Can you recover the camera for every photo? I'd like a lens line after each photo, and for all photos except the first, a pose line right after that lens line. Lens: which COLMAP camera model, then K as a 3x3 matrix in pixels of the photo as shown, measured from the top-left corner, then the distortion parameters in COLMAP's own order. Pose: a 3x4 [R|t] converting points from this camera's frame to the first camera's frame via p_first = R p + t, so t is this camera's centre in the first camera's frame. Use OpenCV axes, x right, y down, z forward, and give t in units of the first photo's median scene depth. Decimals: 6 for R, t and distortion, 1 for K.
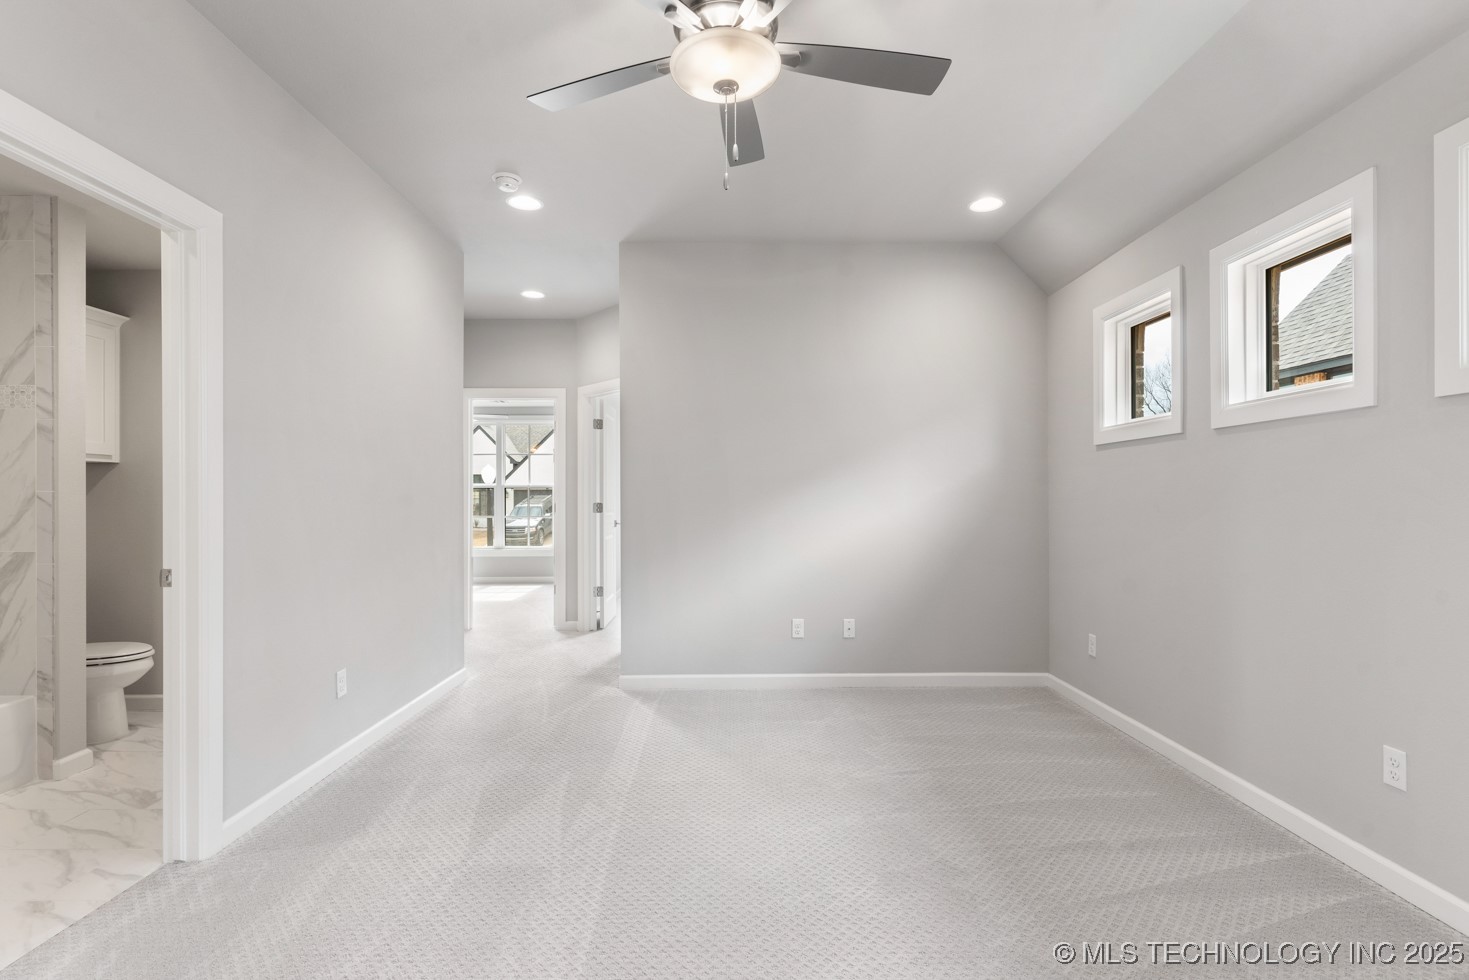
lens RADIAL K [[703.7, 0, 734.0], [0, 703.7, 496.2], [0, 0, 1]] dist [0.004913, 0.000545]
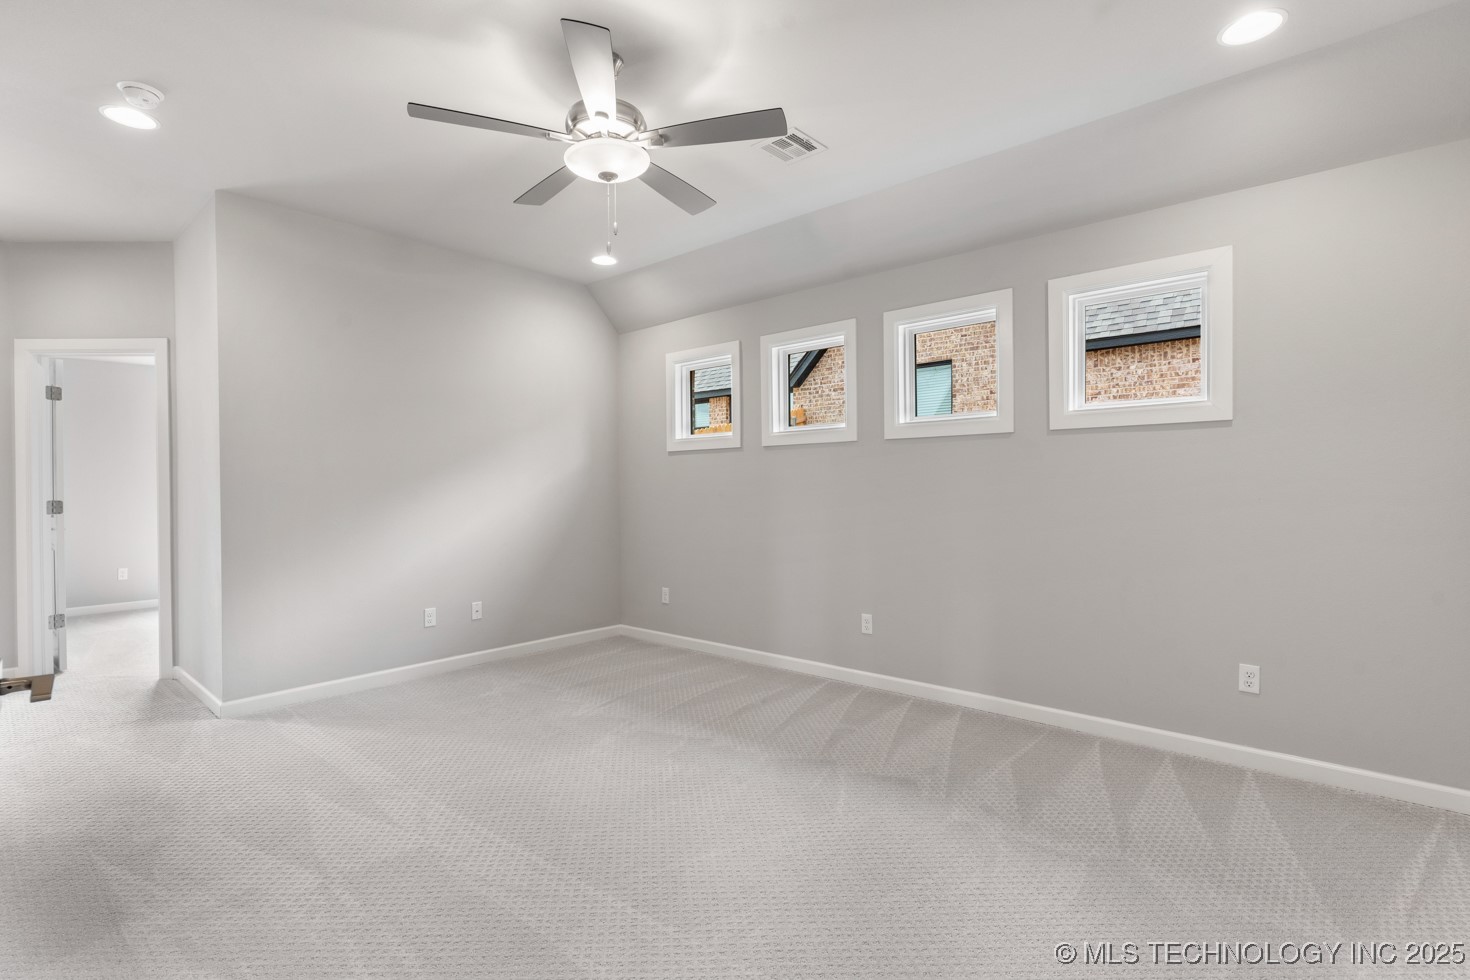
lens RADIAL K [[704.2, 0, 721.2], [0, 704.2, 486.8], [0, 0, 1]] dist [0.004913, 0.000545]
pose [[0.673743, -0.003048, 0.738960, -0.449380], [0.005534, 0.999984, -0.000922, -0.001050], [-0.738945, 0.004711, 0.673749, -0.018300]]
